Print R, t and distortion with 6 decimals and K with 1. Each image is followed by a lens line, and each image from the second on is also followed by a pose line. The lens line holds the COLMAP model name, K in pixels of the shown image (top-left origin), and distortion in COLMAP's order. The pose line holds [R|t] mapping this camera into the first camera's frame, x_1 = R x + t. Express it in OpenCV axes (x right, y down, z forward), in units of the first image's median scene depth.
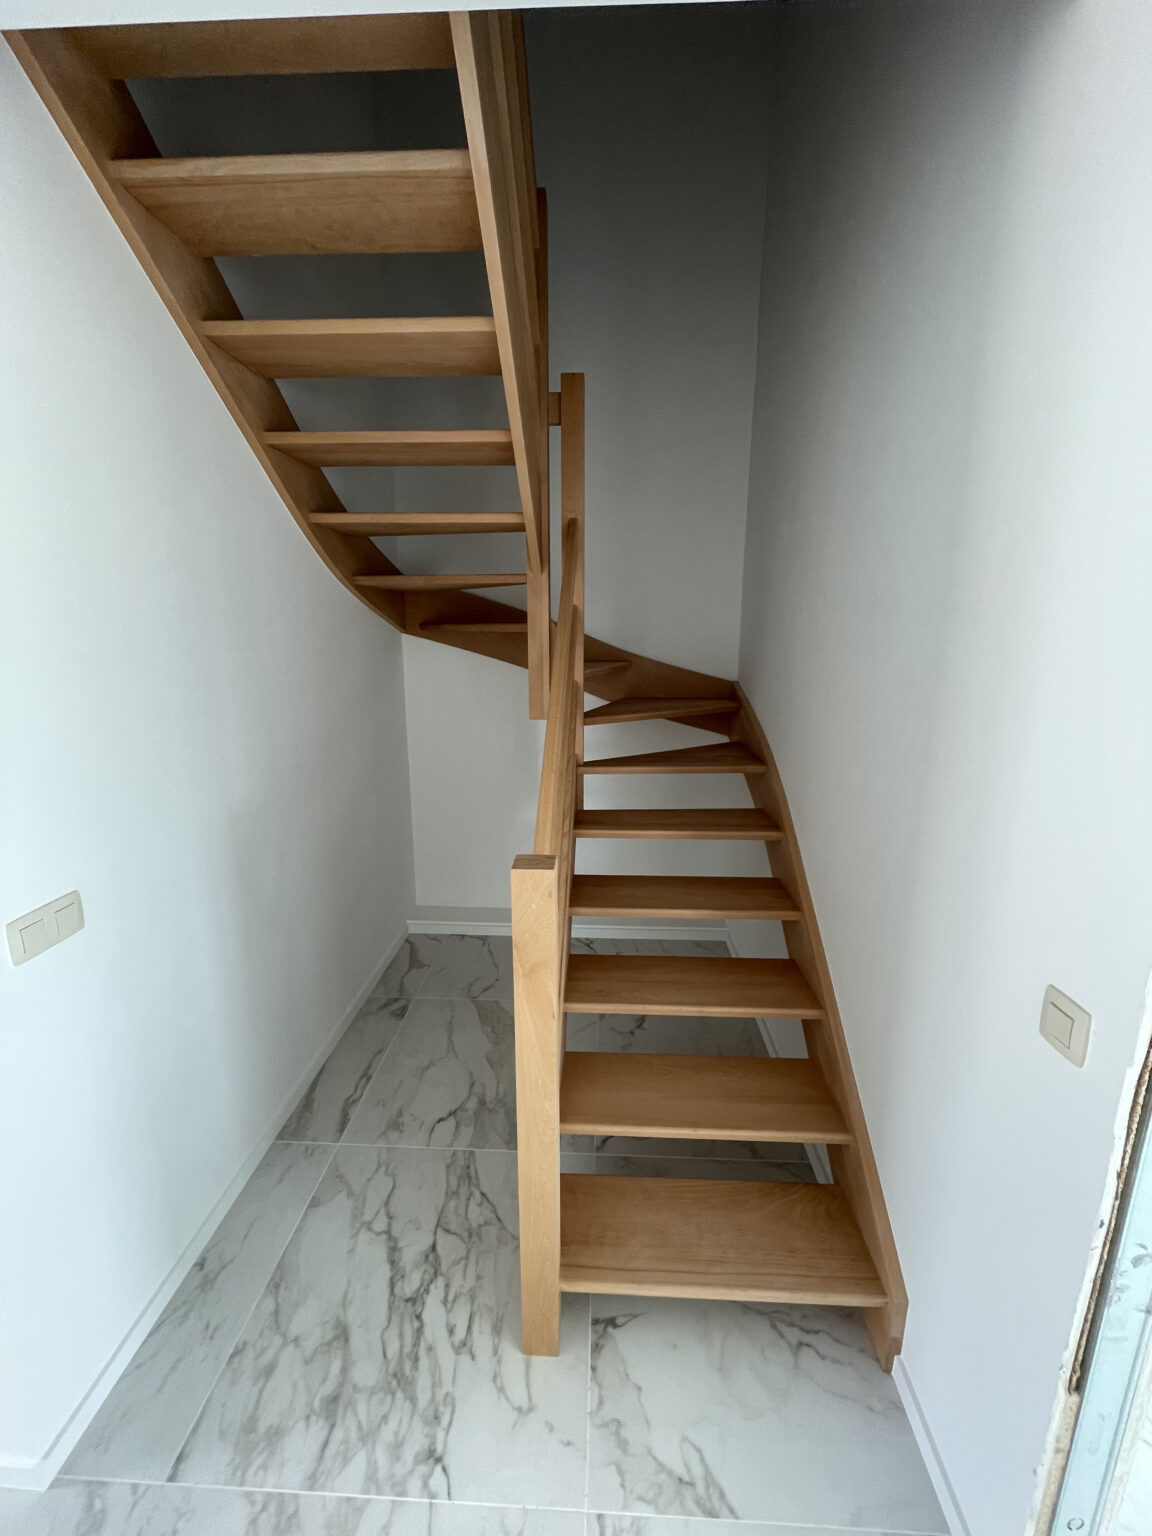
lens RADIAL K [[624.1, 0, 573.7], [0, 624.1, 769.4], [0, 0, 1]] dist [-0.001464, -0.000595]
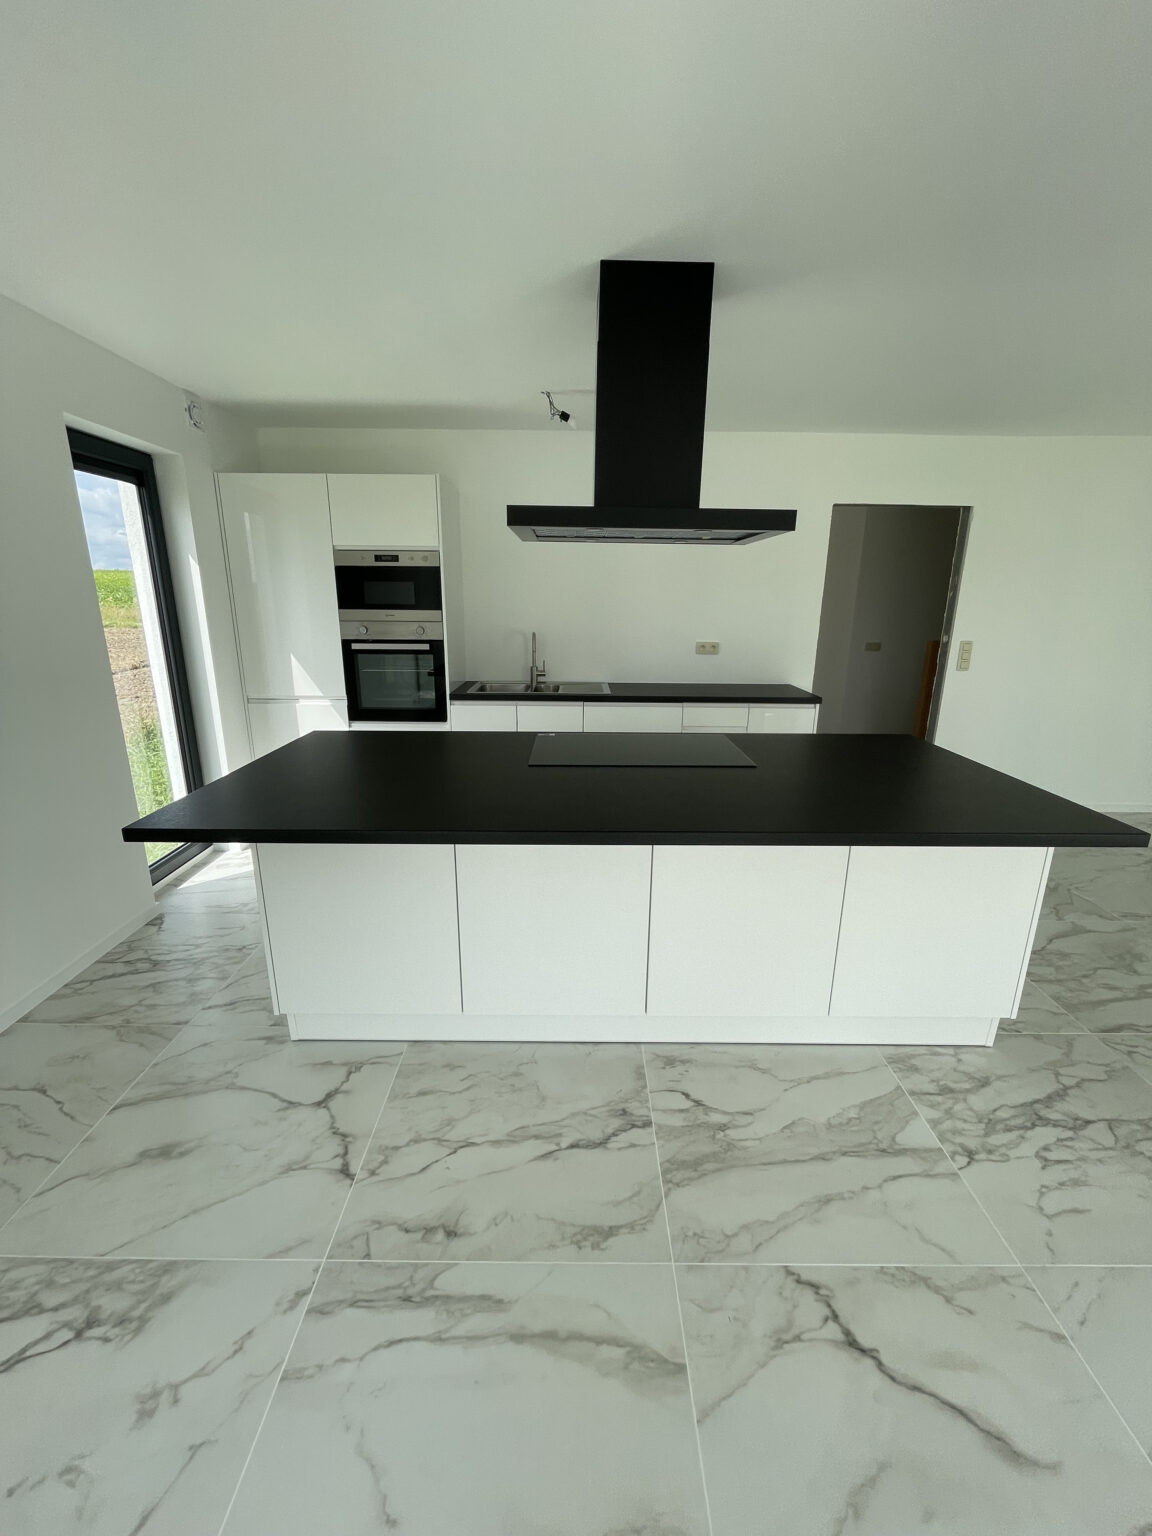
lens RADIAL K [[624.1, 0, 578.7], [0, 624.1, 767.7], [0, 0, 1]] dist [-0.001464, -0.000595]
pose [[0.050074, 0.262929, -0.963515, 0.749739], [-0.221193, 0.943688, 0.246022, 0.099580], [0.973944, 0.200803, 0.105413, -0.173245]]
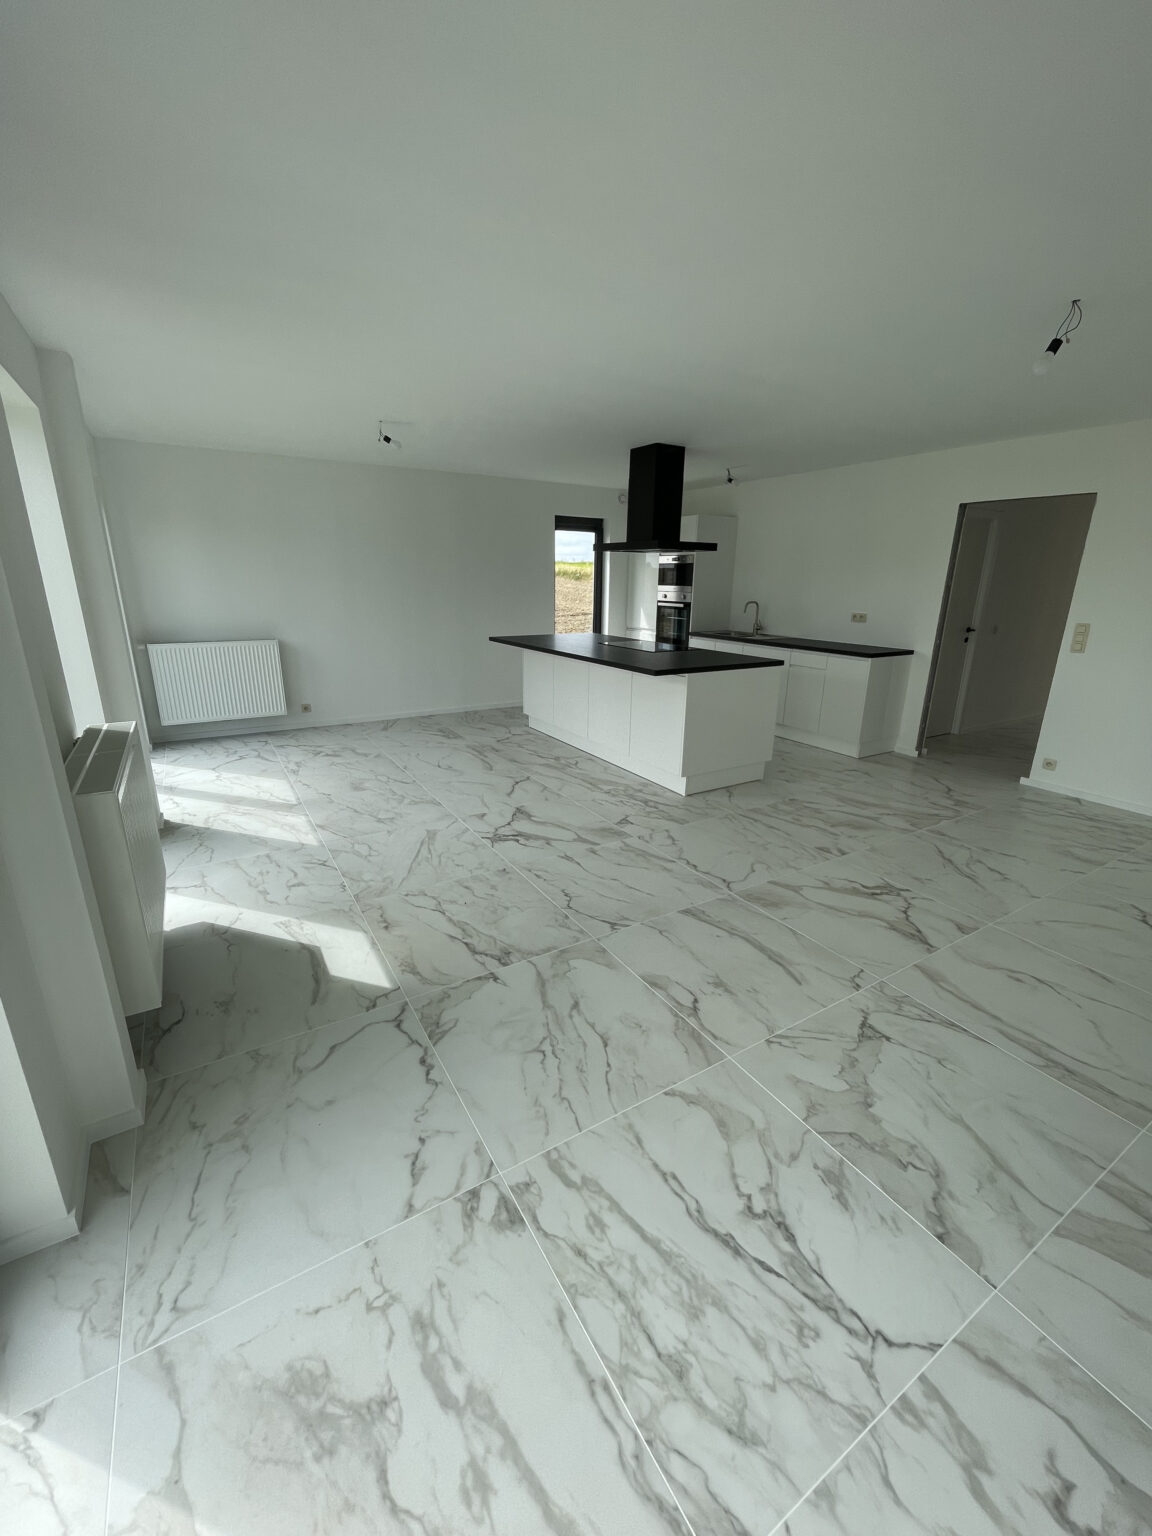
lens RADIAL K [[624.1, 0, 576.9], [0, 624.1, 764.6], [0, 0, 1]] dist [-0.001464, -0.000595]
pose [[-0.827174, 0.149445, -0.541710, 1.632025], [-0.133631, 0.884025, 0.447932, -0.579178], [0.545826, 0.442907, -0.711272, 2.971234]]
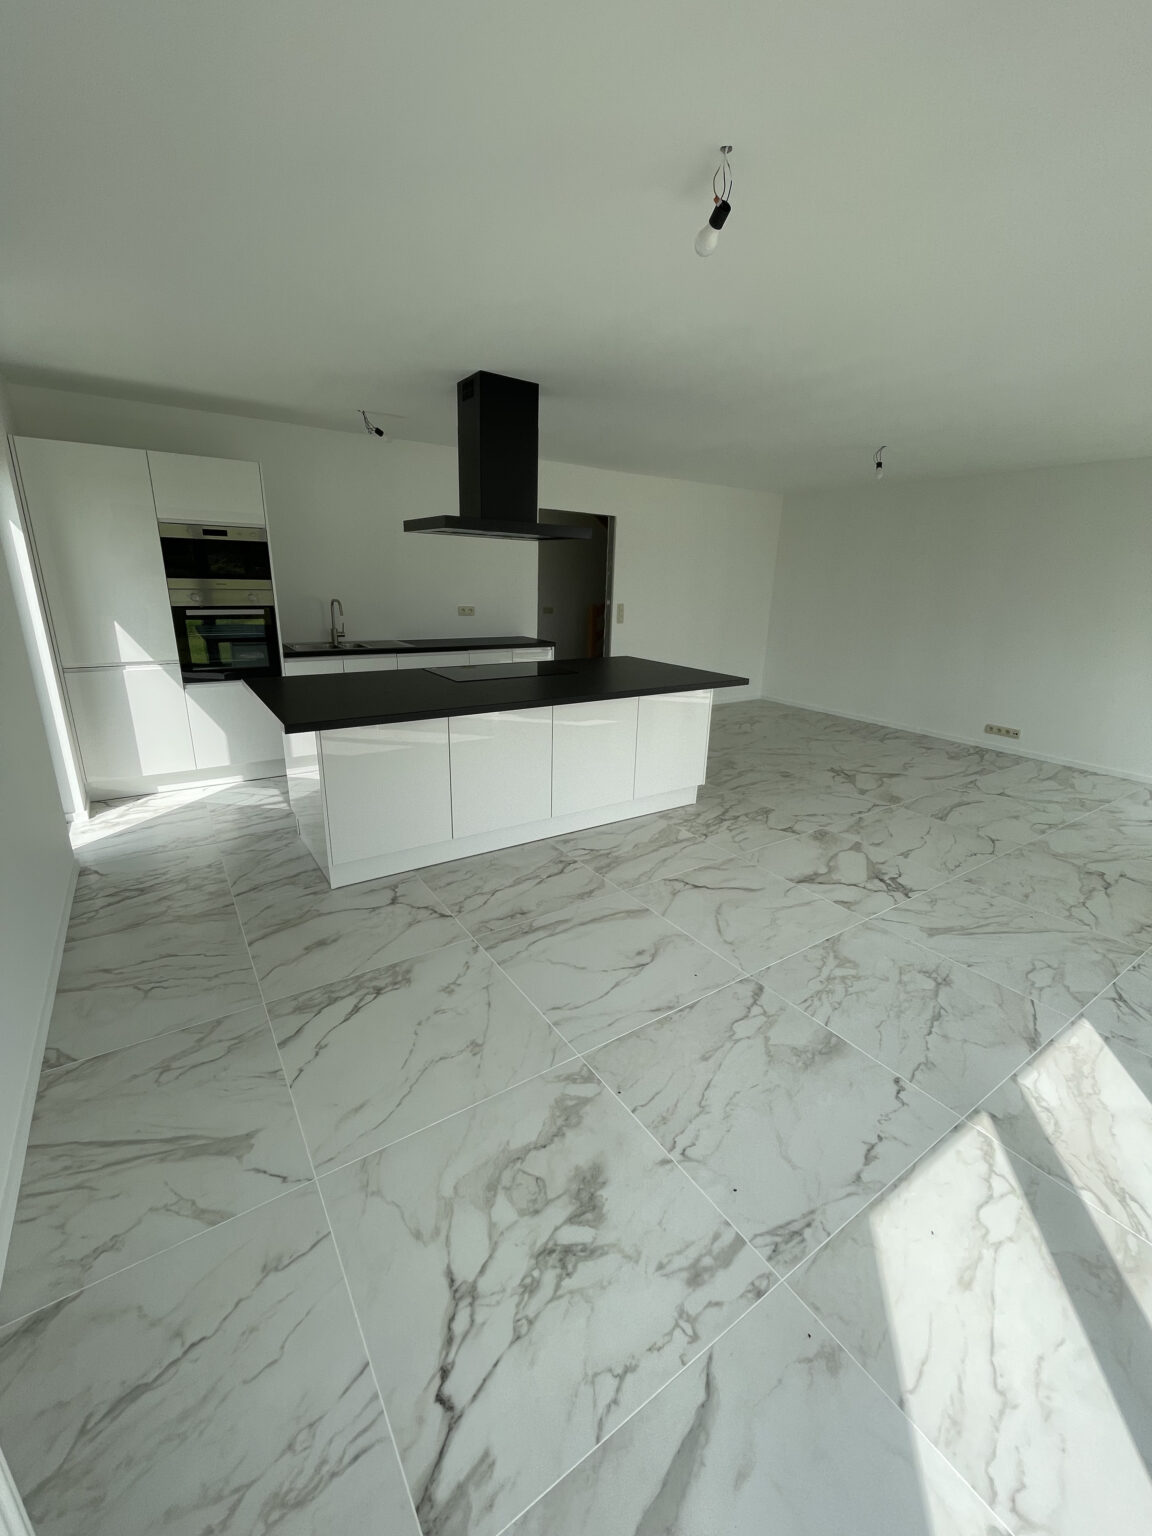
lens RADIAL K [[624.1, 0, 578.8], [0, 624.1, 766.4], [0, 0, 1]] dist [-0.001464, -0.000595]
pose [[0.600478, 0.247985, -0.760217, 1.451496], [-0.196586, 0.967301, 0.160258, 0.339488], [0.775100, 0.053216, 0.629593, -1.274015]]
